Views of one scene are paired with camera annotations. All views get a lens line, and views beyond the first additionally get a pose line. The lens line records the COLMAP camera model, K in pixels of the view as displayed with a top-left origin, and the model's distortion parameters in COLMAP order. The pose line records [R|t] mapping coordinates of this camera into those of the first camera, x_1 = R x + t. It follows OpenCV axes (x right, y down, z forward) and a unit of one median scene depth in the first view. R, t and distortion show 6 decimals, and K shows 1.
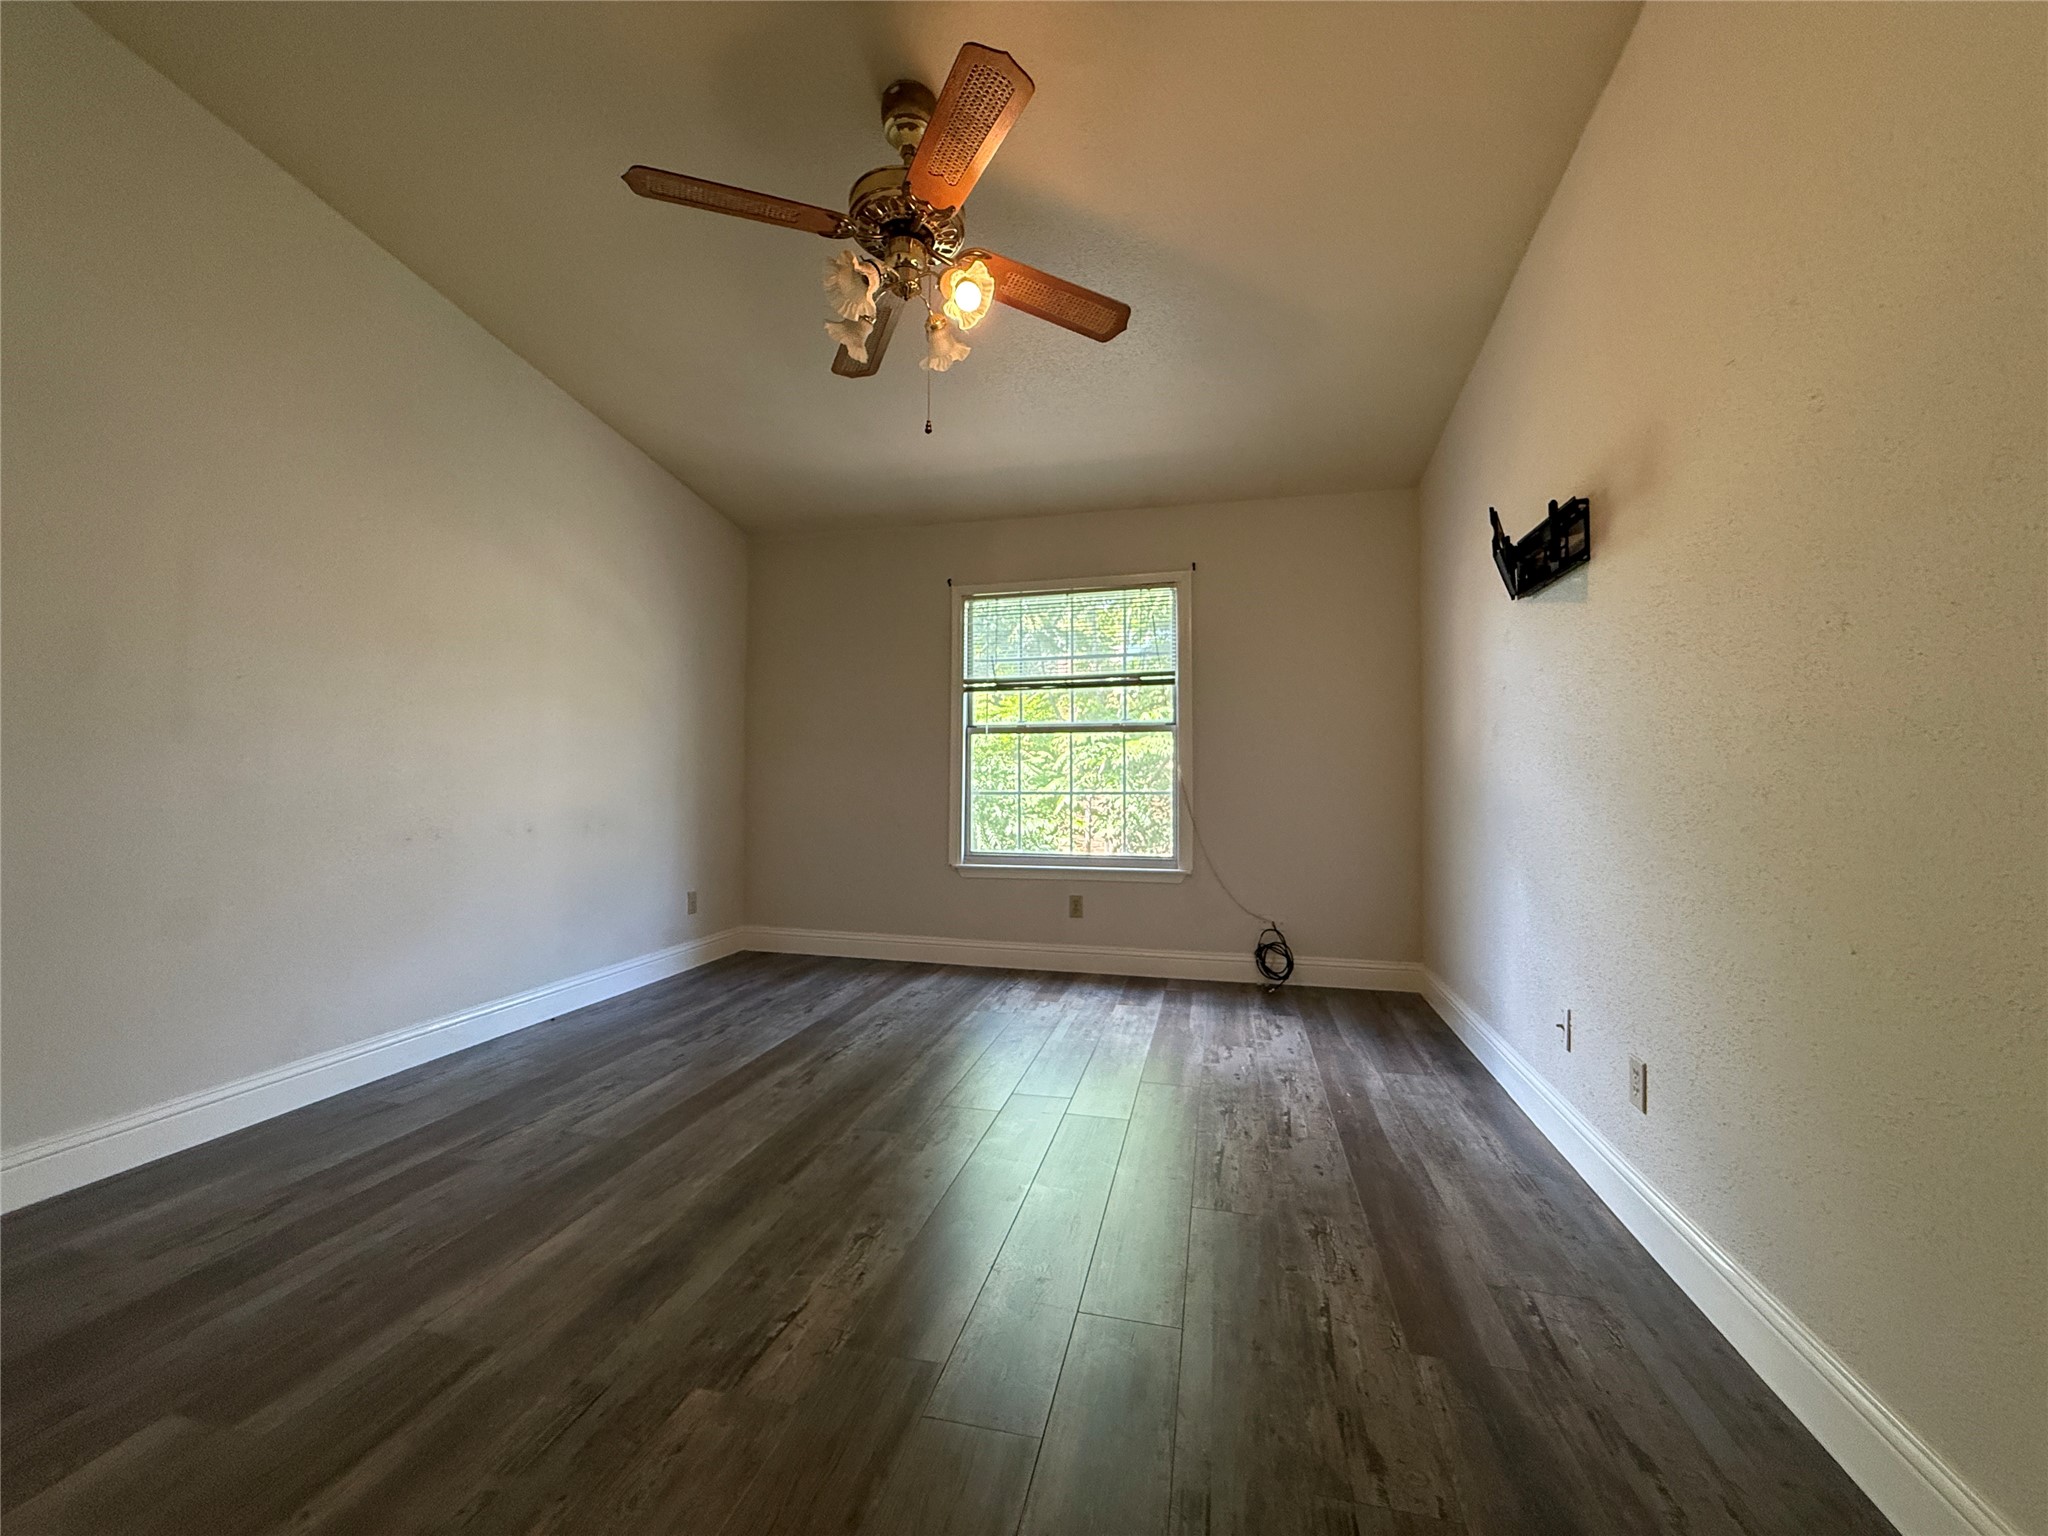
lens RADIAL K [[814.6, 0, 1022.1], [0, 814.6, 771.9], [0, 0, 1]] dist [0.001210, 0.000087]
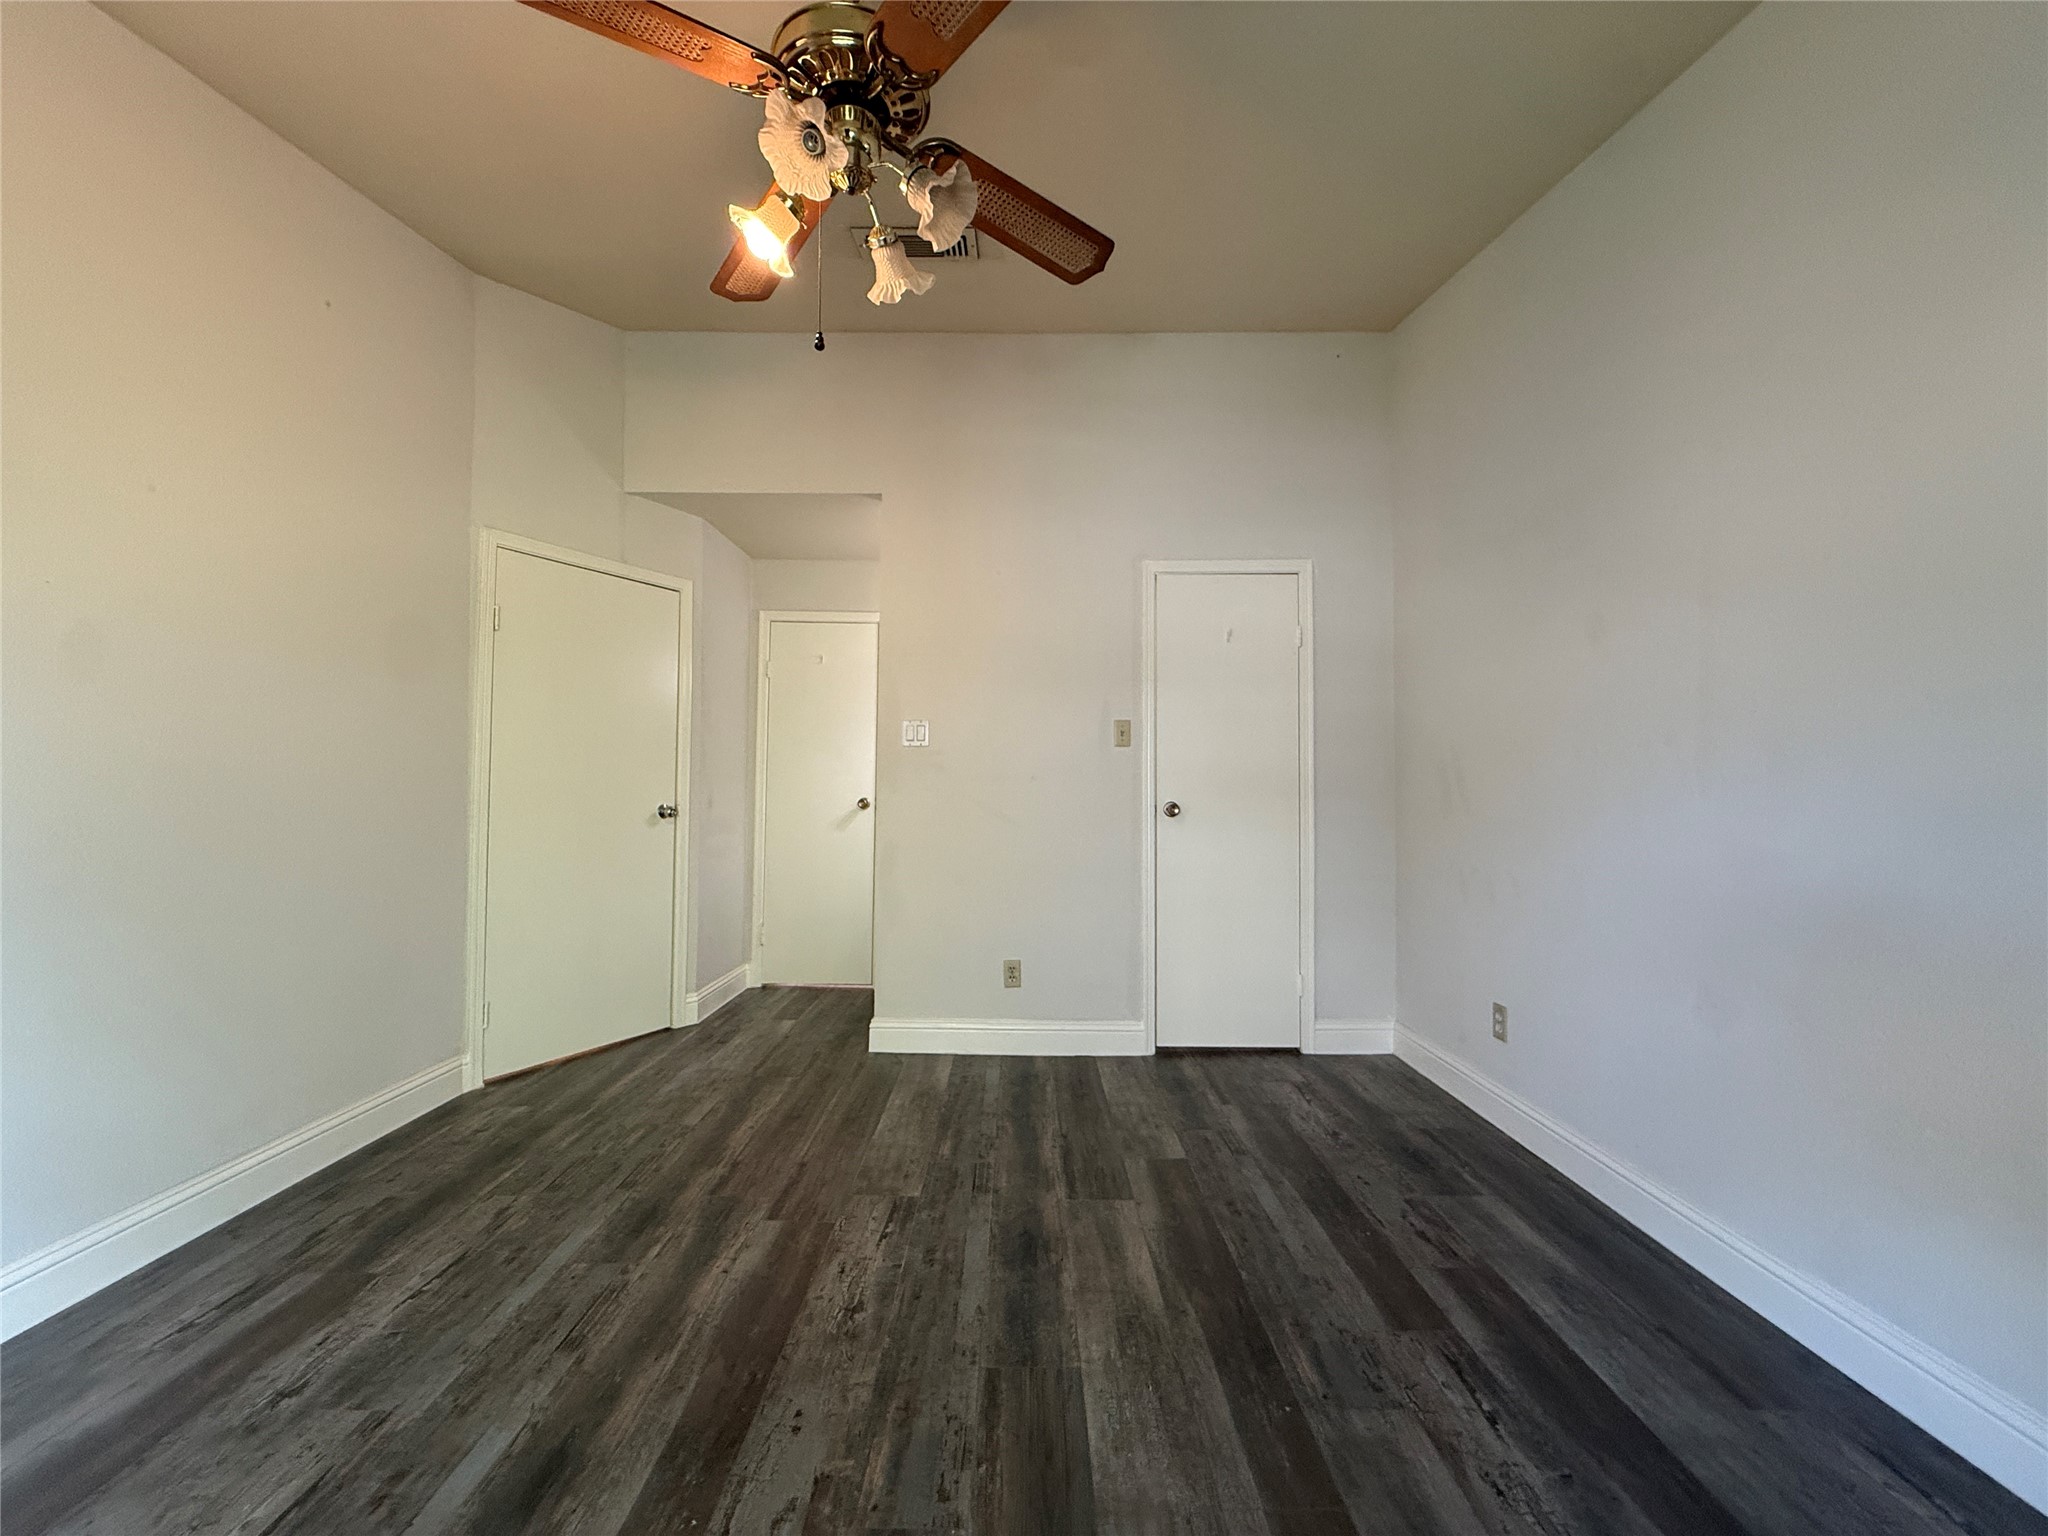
lens RADIAL K [[814.6, 0, 1025.2], [0, 814.6, 776.8], [0, 0, 1]] dist [0.001210, 0.000087]
pose [[-0.970165, -0.014799, -0.241992, -0.157190], [-0.009854, 0.999717, -0.021633, -0.044411], [0.242244, -0.018603, -0.970037, 2.134686]]
